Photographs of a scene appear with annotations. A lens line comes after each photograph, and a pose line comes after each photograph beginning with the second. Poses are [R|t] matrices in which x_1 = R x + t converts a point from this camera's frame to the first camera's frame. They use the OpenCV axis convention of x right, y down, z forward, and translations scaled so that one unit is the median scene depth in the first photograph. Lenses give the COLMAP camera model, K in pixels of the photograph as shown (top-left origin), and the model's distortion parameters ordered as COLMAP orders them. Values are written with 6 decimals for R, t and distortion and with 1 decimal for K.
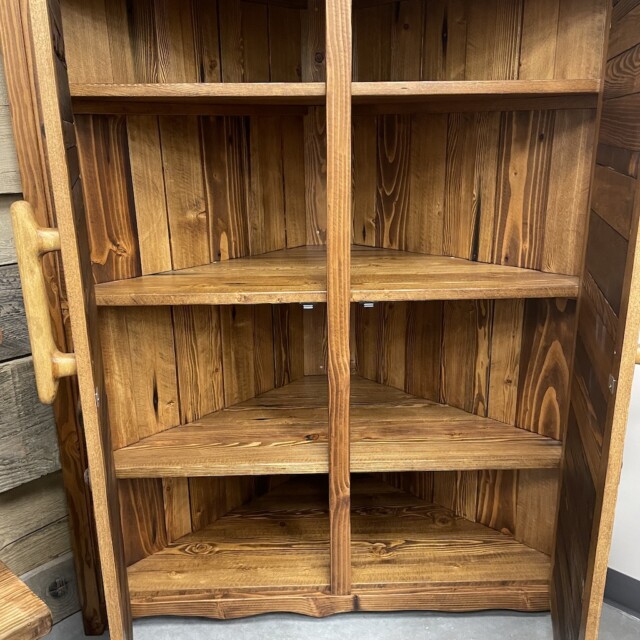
lens RADIAL K [[646.2, 0, 323.8], [0, 646.2, 322.0], [0, 0, 1]] dist [0.049752, 0.000000]
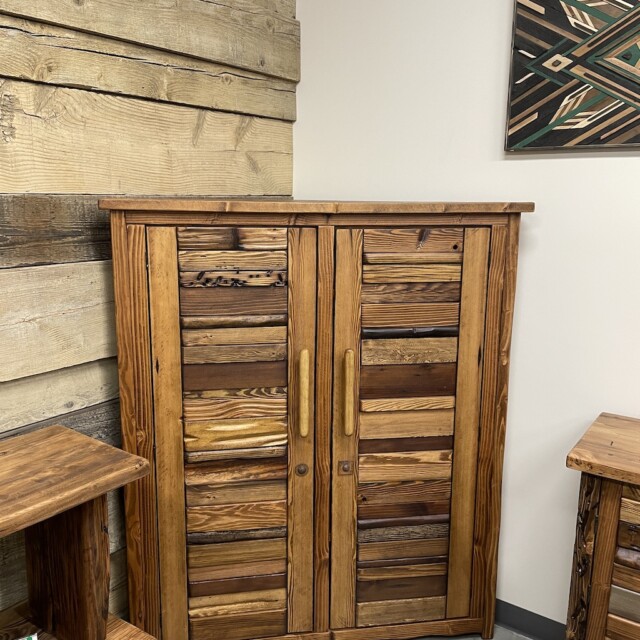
lens RADIAL K [[646.2, 0, 319.9], [0, 646.2, 321.1], [0, 0, 1]] dist [0.049752, 0.000000]
pose [[0.991413, -0.003925, 0.130706, -0.157195], [0.016606, 0.995235, -0.096076, -0.110960], [-0.129706, 0.097422, 0.986755, -0.447055]]
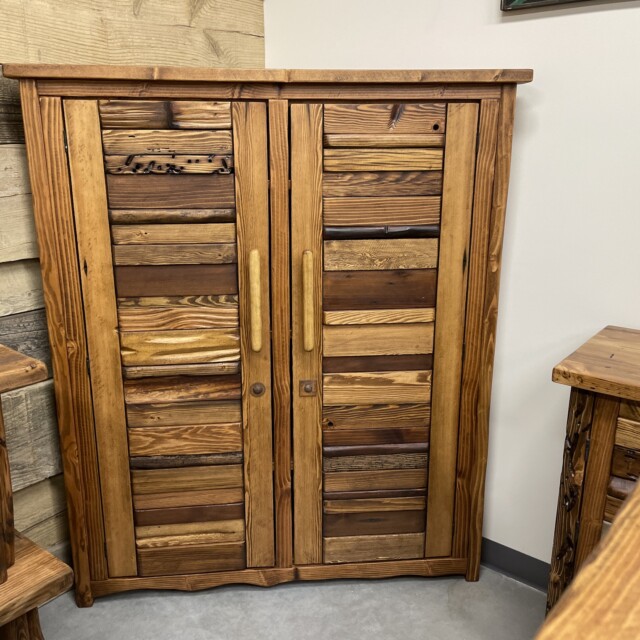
lens RADIAL K [[646.2, 0, 313.2], [0, 646.2, 322.1], [0, 0, 1]] dist [0.049752, 0.000000]
pose [[0.997788, -0.006729, 0.066141, 0.001528], [0.008215, 0.999719, -0.022230, -0.031780], [-0.065973, 0.022724, 0.997563, -0.281272]]
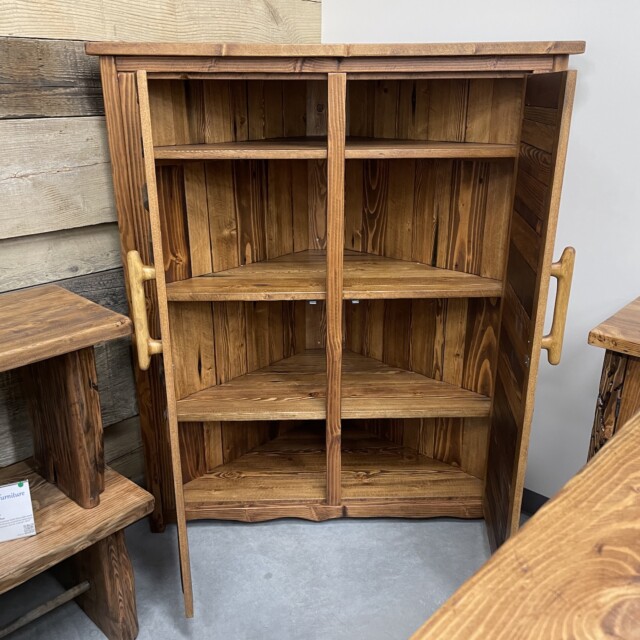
lens RADIAL K [[646.2, 0, 316.5], [0, 646.2, 328.3], [0, 0, 1]] dist [0.049752, 0.000000]
pose [[0.999957, 0.006555, 0.006592, -0.022419], [-0.006934, 0.998216, 0.059310, -0.045379], [-0.006191, -0.059353, 0.998218, -0.372850]]
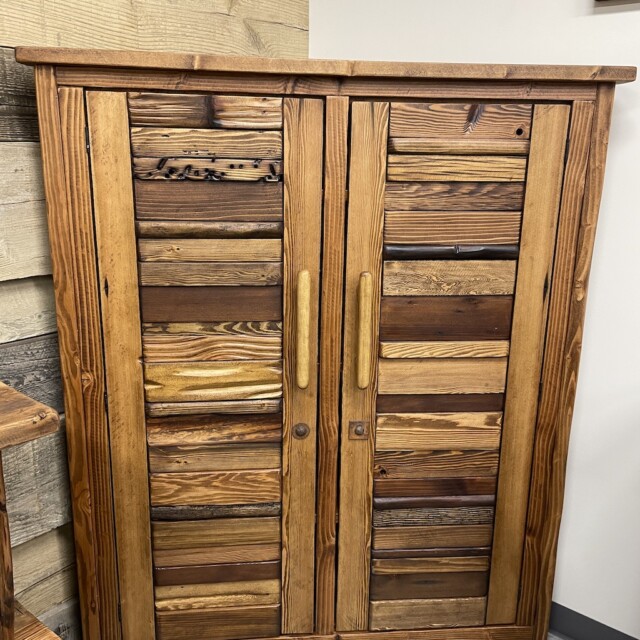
lens RADIAL K [[646.2, 0, 324.0], [0, 646.2, 318.8], [0, 0, 1]] dist [0.049752, 0.000000]
pose [[0.997508, 0.014098, 0.069129, -0.058546], [-0.011537, 0.999238, -0.037298, -0.074146], [-0.069603, 0.036407, 0.996910, -0.120746]]
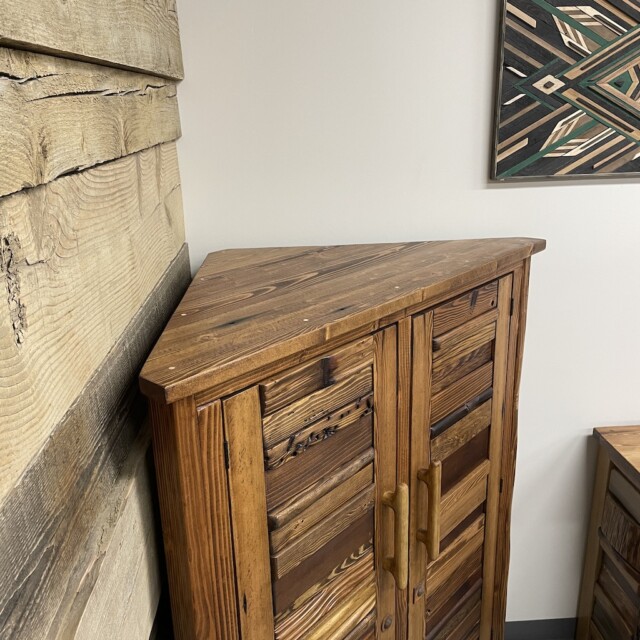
lens RADIAL K [[646.2, 0, 322.3], [0, 646.2, 313.8], [0, 0, 1]] dist [0.049752, 0.000000]
pose [[0.688427, -0.229822, 0.687932, -0.686804], [0.228317, 0.968920, 0.095212, -0.528844], [-0.688433, 0.091520, 0.719503, 0.175515]]
